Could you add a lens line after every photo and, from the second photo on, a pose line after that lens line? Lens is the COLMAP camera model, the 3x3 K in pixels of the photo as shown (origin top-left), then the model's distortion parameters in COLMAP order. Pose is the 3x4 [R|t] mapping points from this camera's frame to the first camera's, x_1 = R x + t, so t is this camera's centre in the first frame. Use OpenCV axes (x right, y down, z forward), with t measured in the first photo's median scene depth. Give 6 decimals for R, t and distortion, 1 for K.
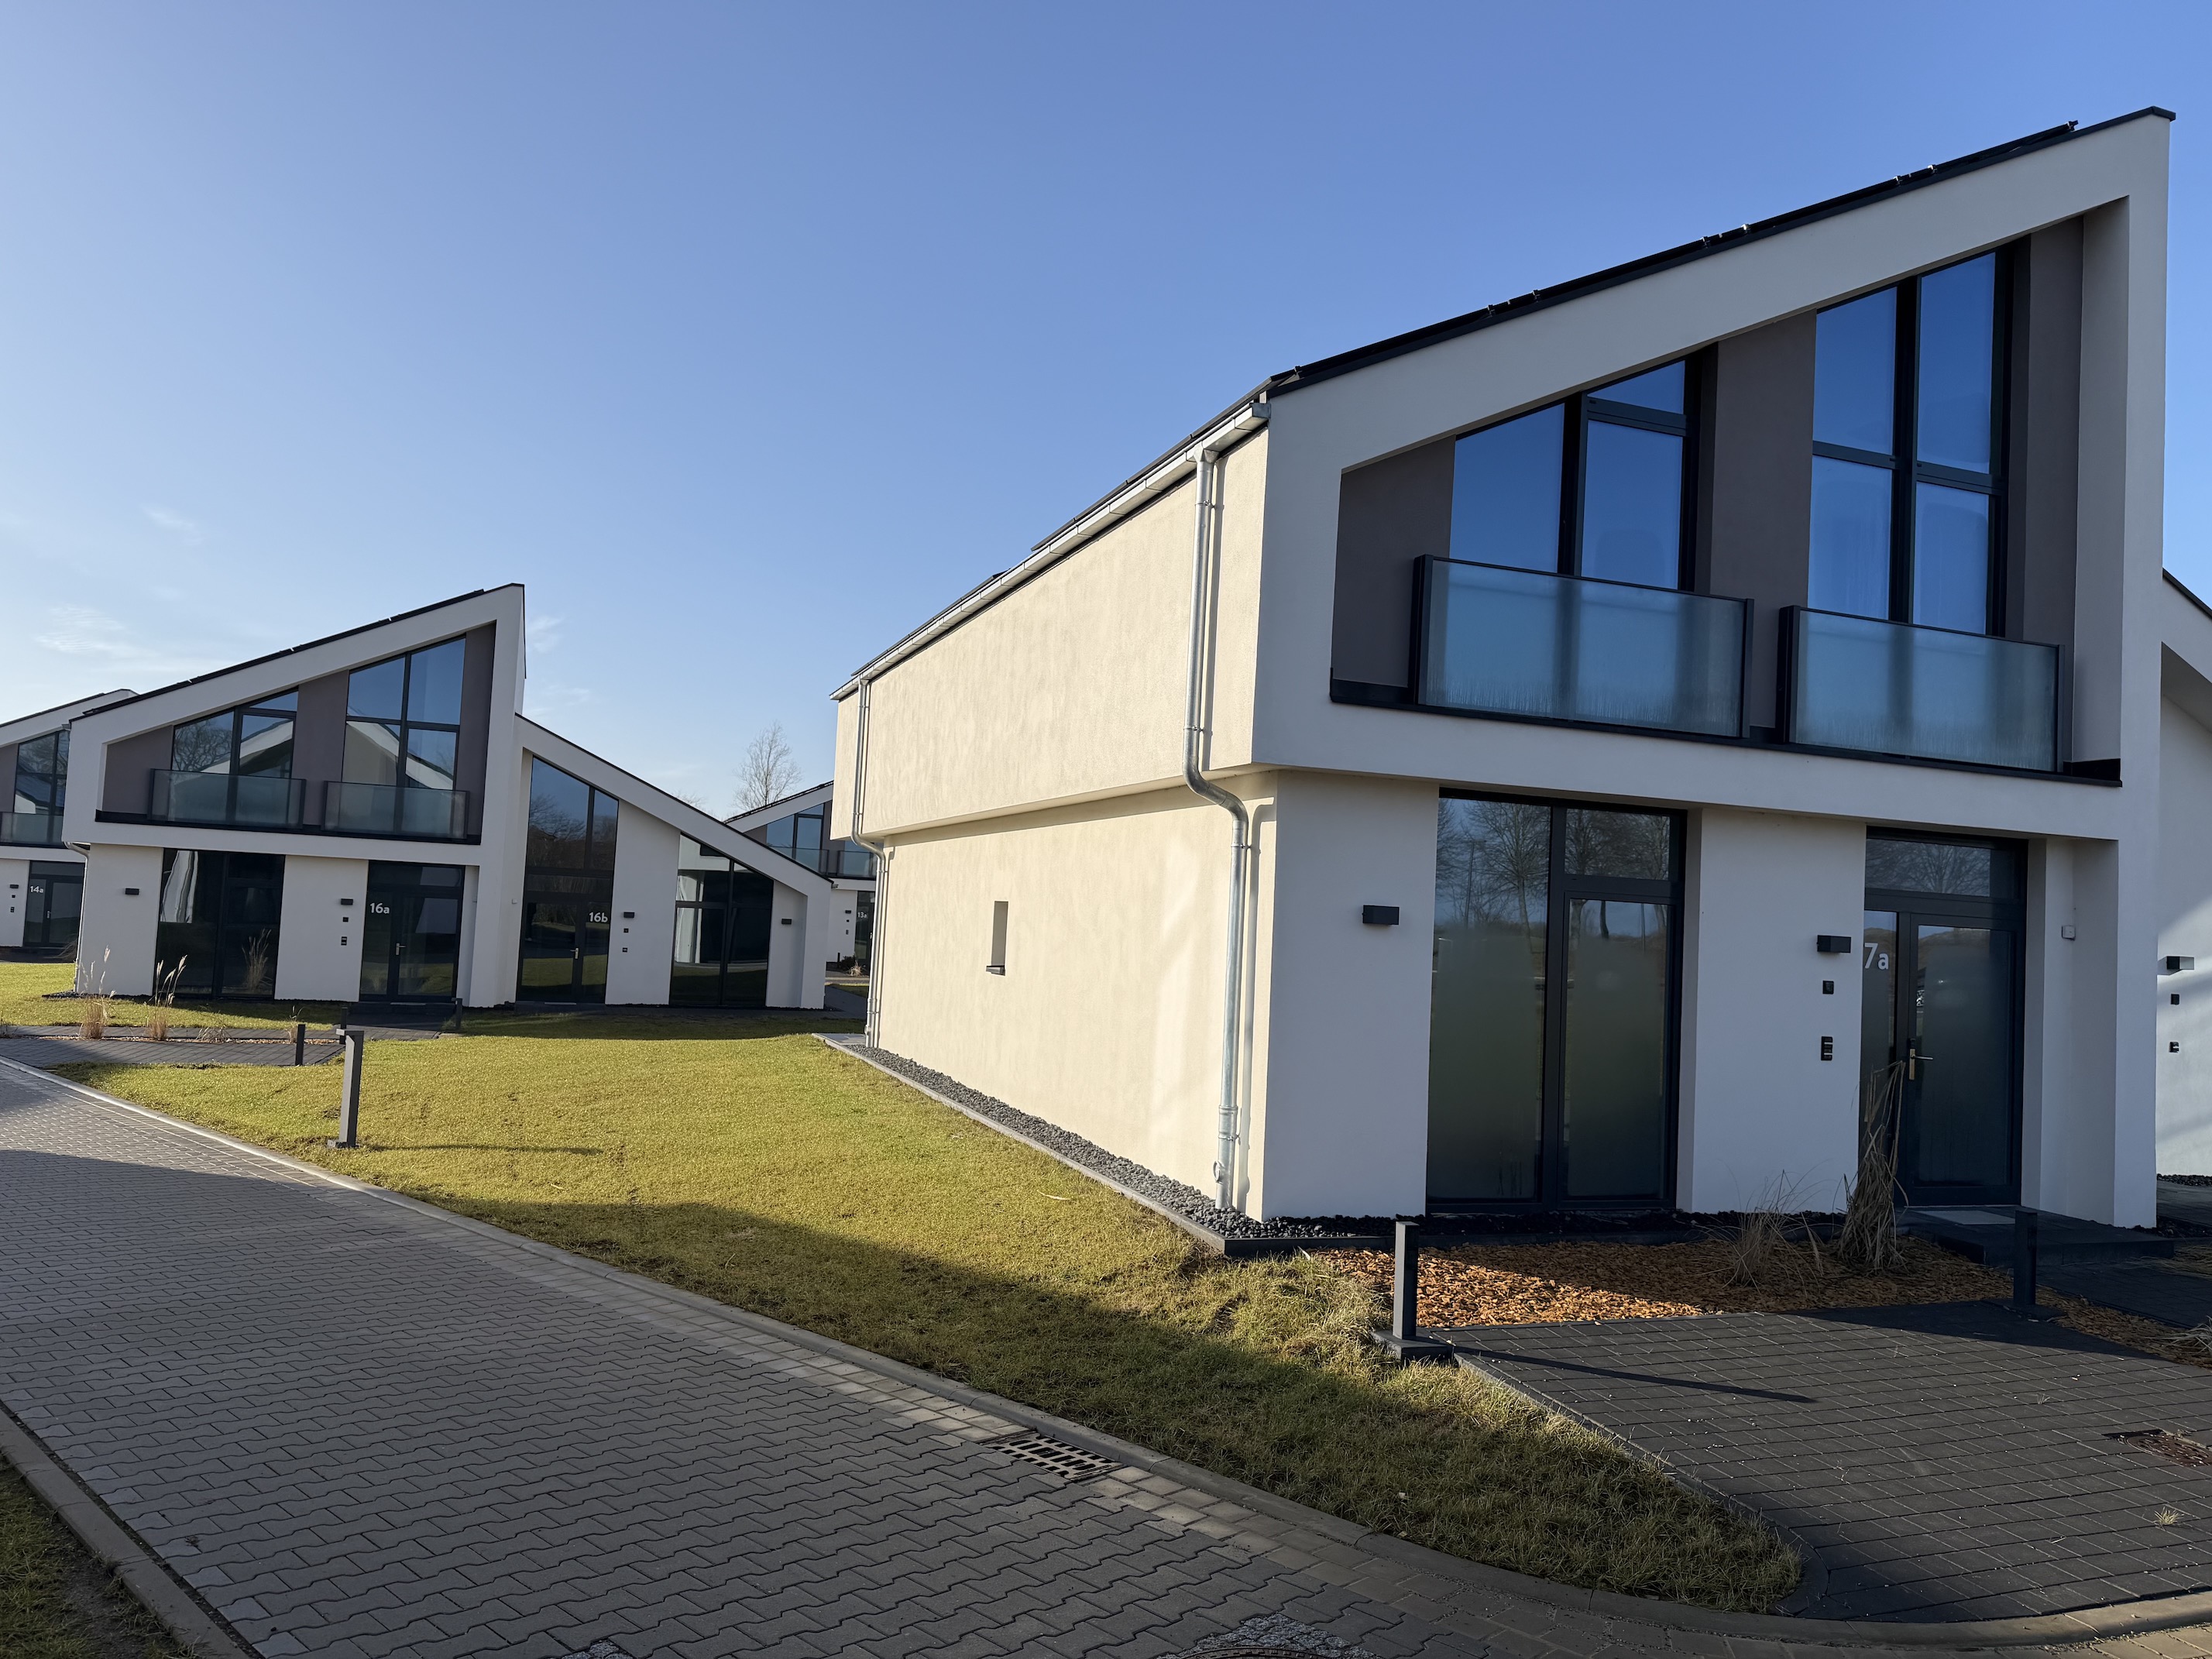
lens RADIAL K [[1540.5, 0, 1102.4], [0, 1540.5, 837.3], [0, 0, 1]] dist [0.072256, -0.124118]
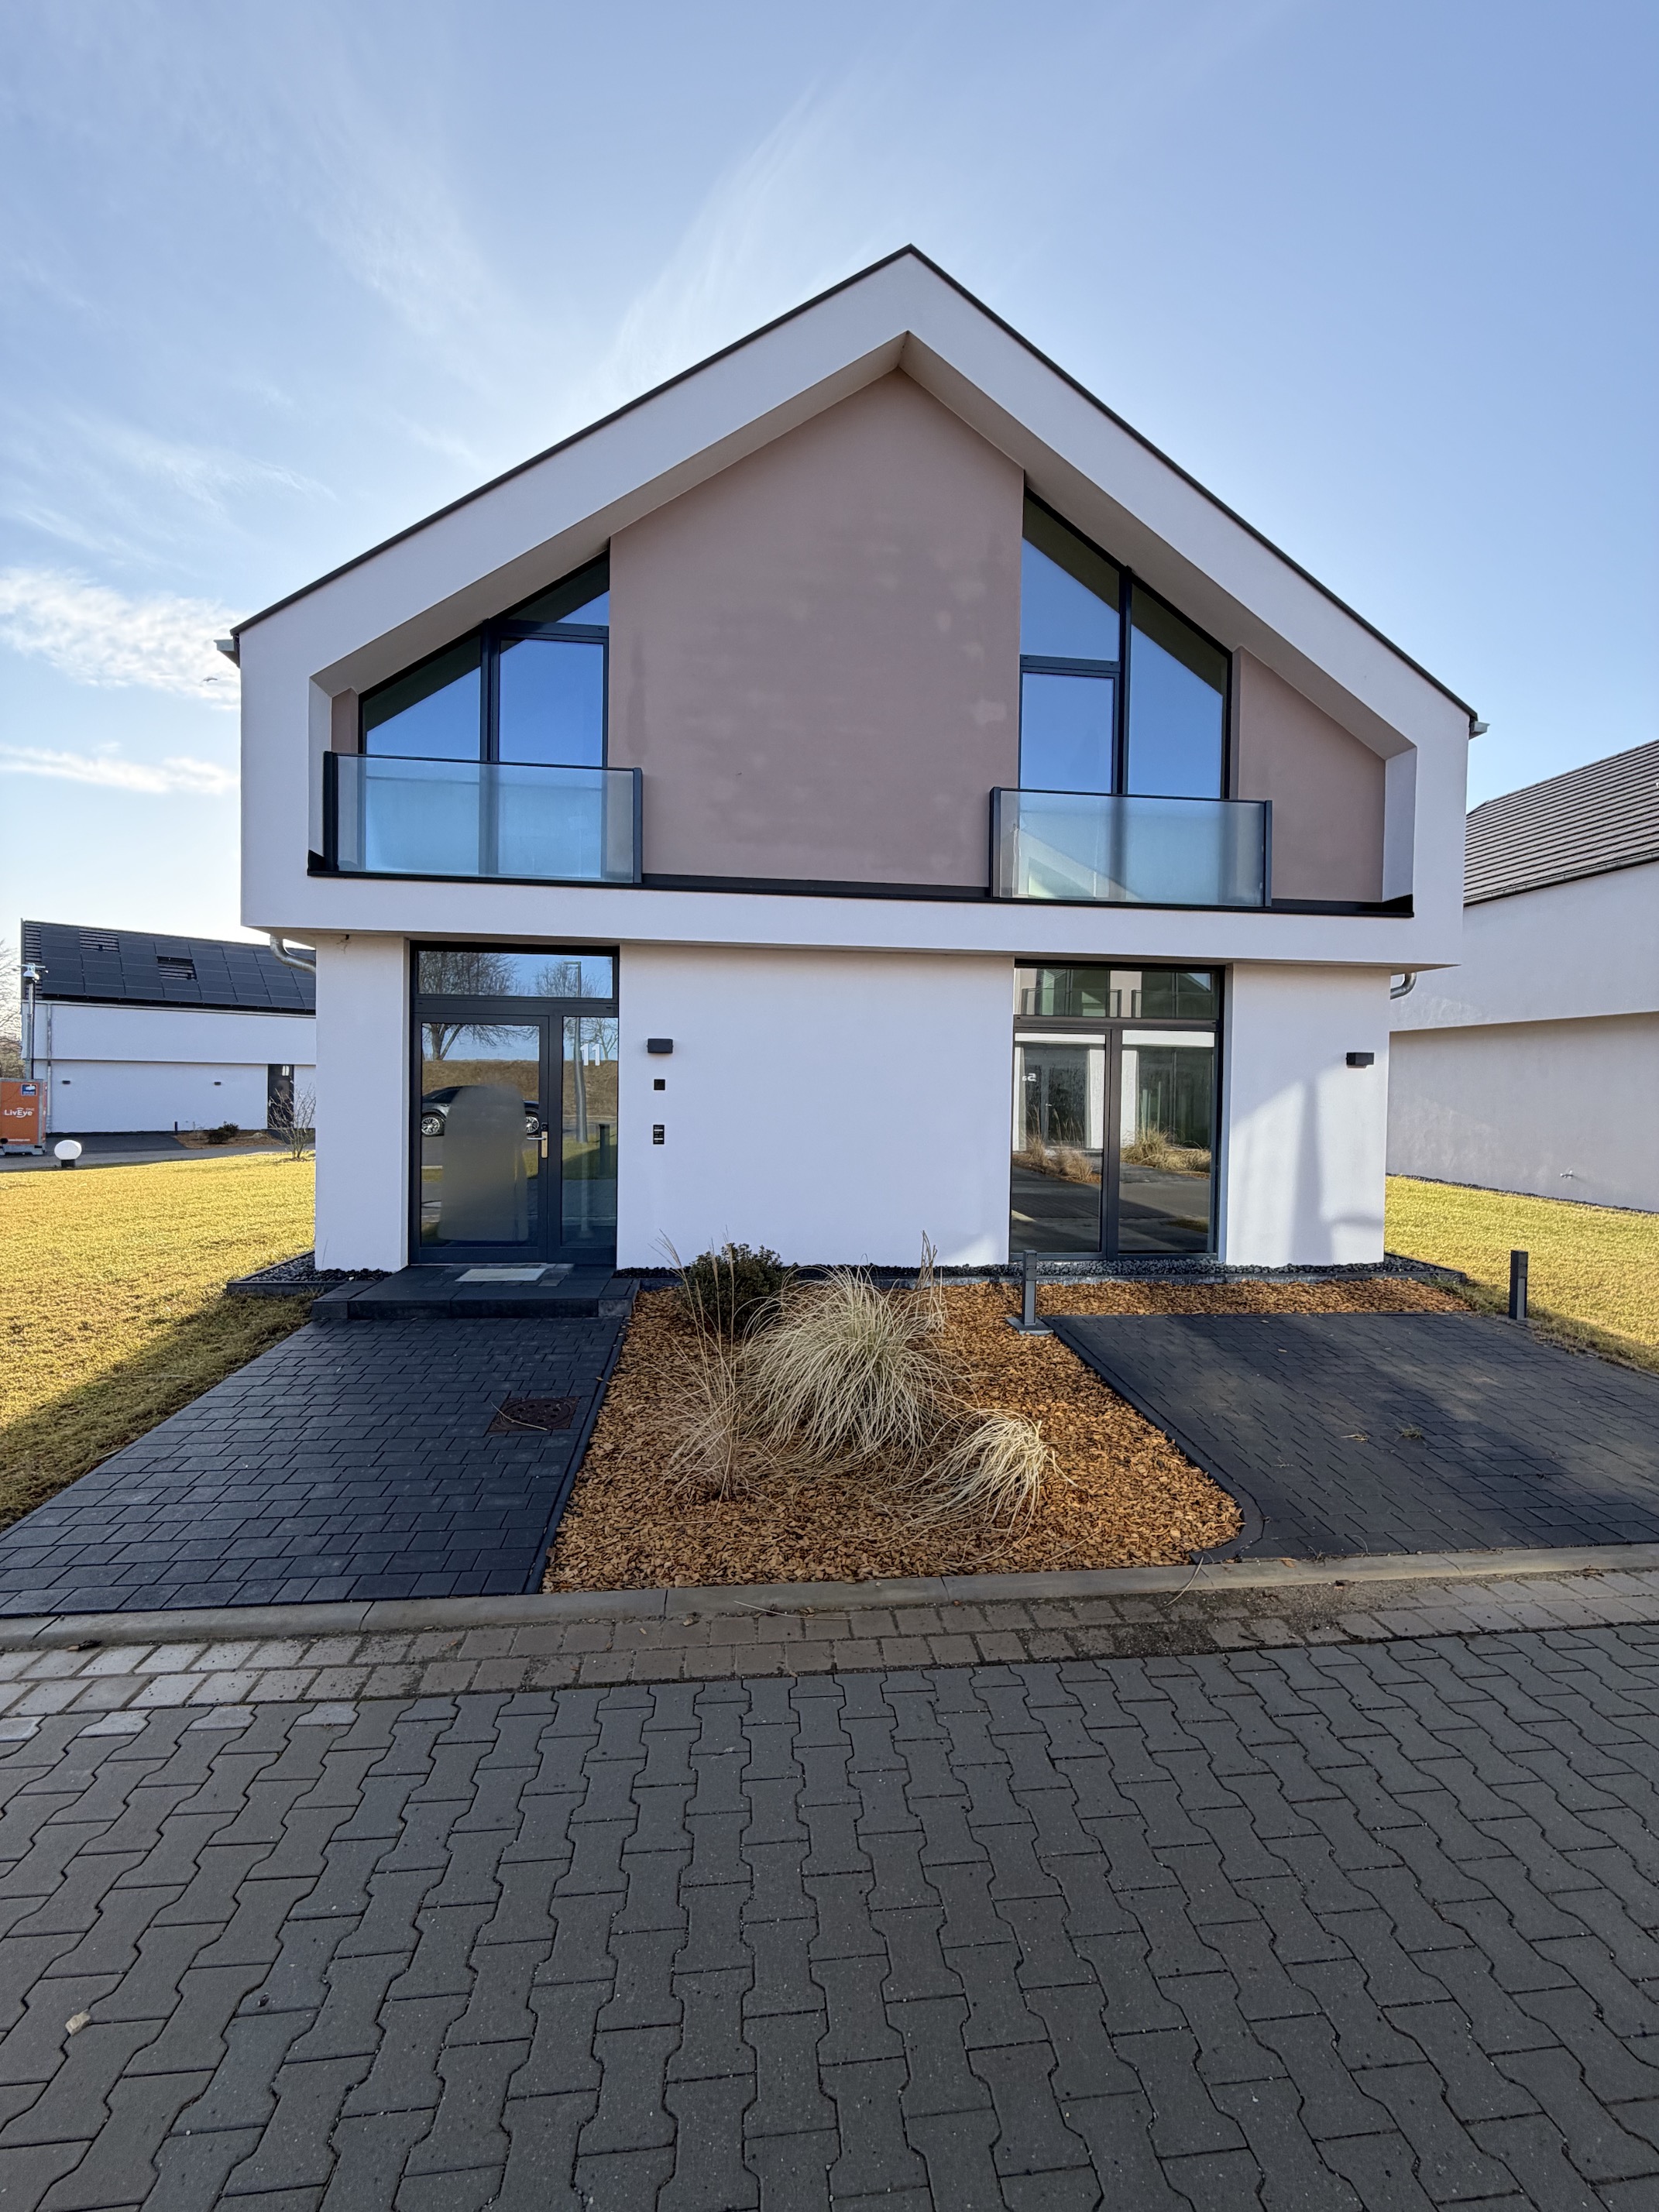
lens RADIAL K [[996.1, 0, 834.9], [0, 996.1, 1092.9], [0, 0, 1]] dist [0.000124, 0.000042]
pose [[0.976250, -0.034687, -0.213850, 0.374348], [0.050392, 0.996382, 0.068430, 0.027728], [0.210703, -0.077581, 0.974467, 0.132124]]
